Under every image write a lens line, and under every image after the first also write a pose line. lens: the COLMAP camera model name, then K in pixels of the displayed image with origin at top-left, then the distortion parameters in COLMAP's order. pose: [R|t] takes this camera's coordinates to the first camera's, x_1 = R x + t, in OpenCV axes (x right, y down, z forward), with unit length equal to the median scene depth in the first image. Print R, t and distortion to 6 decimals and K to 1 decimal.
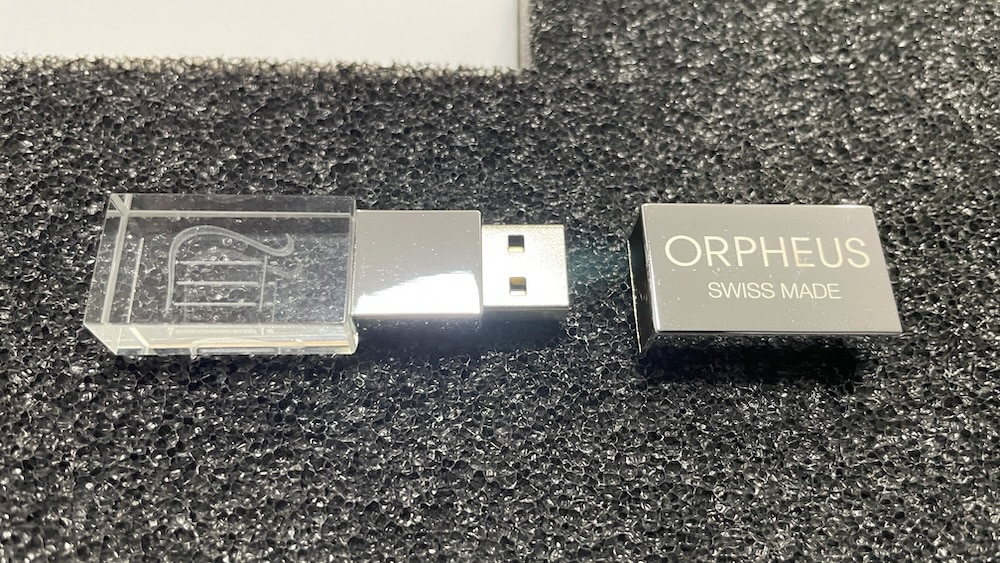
lens RADIAL K [[737.4, 0, 515.2], [0, 737.4, 280.4], [0, 0, 1]] dist [0.044276, -0.094745]
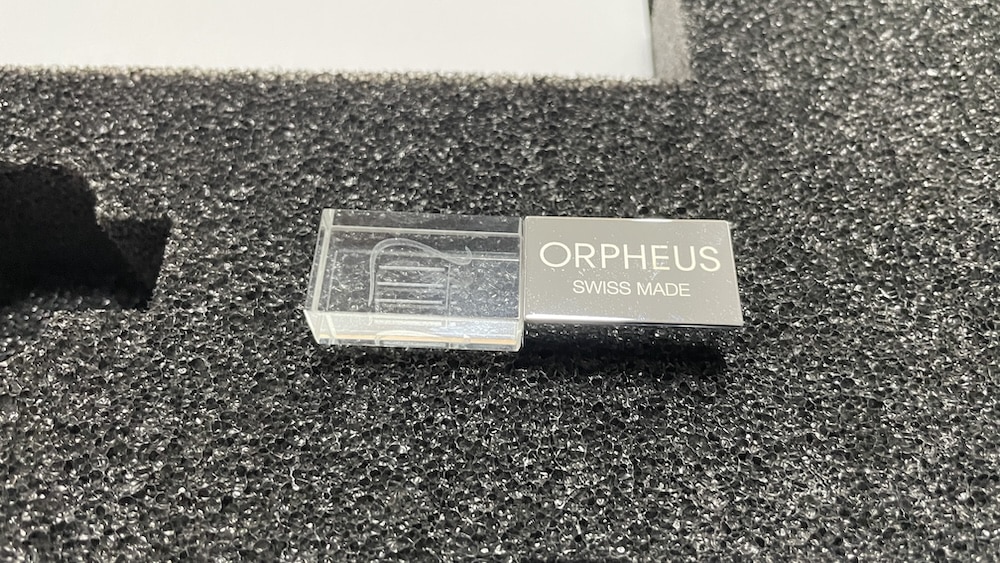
lens RADIAL K [[737.4, 0, 515.2], [0, 737.4, 280.4], [0, 0, 1]] dist [0.044276, -0.094745]
pose [[0.998675, 0.008216, -0.050801, -0.213194], [-0.013912, 0.993518, -0.112824, 0.188898], [0.049544, 0.113382, 0.992315, -0.183997]]
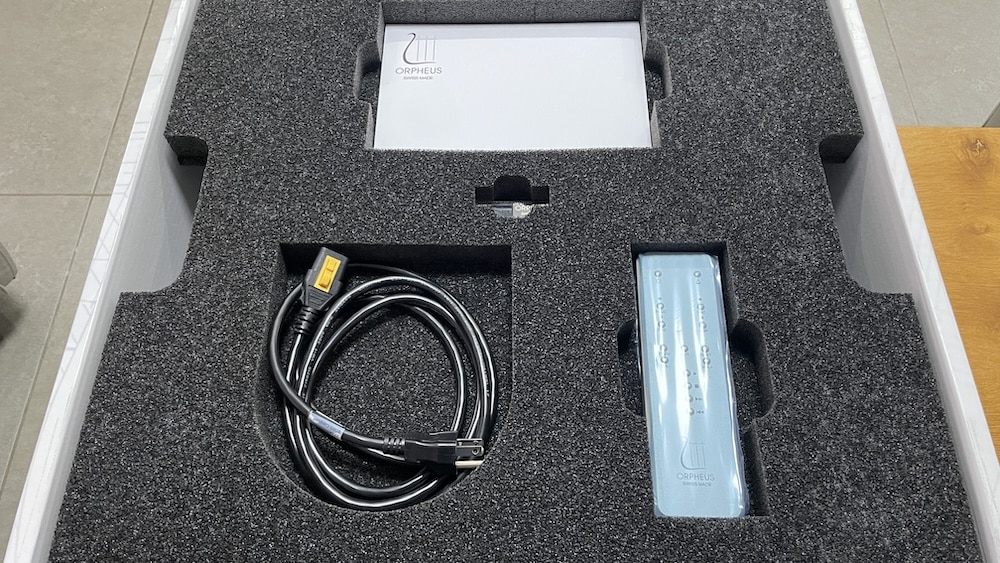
lens RADIAL K [[737.4, 0, 515.2], [0, 737.4, 280.4], [0, 0, 1]] dist [0.044276, -0.094745]
pose [[0.997609, -0.028270, -0.063060, -0.716250], [0.025124, 0.998426, -0.050141, 0.902495], [0.064378, 0.048437, 0.996749, -4.290458]]
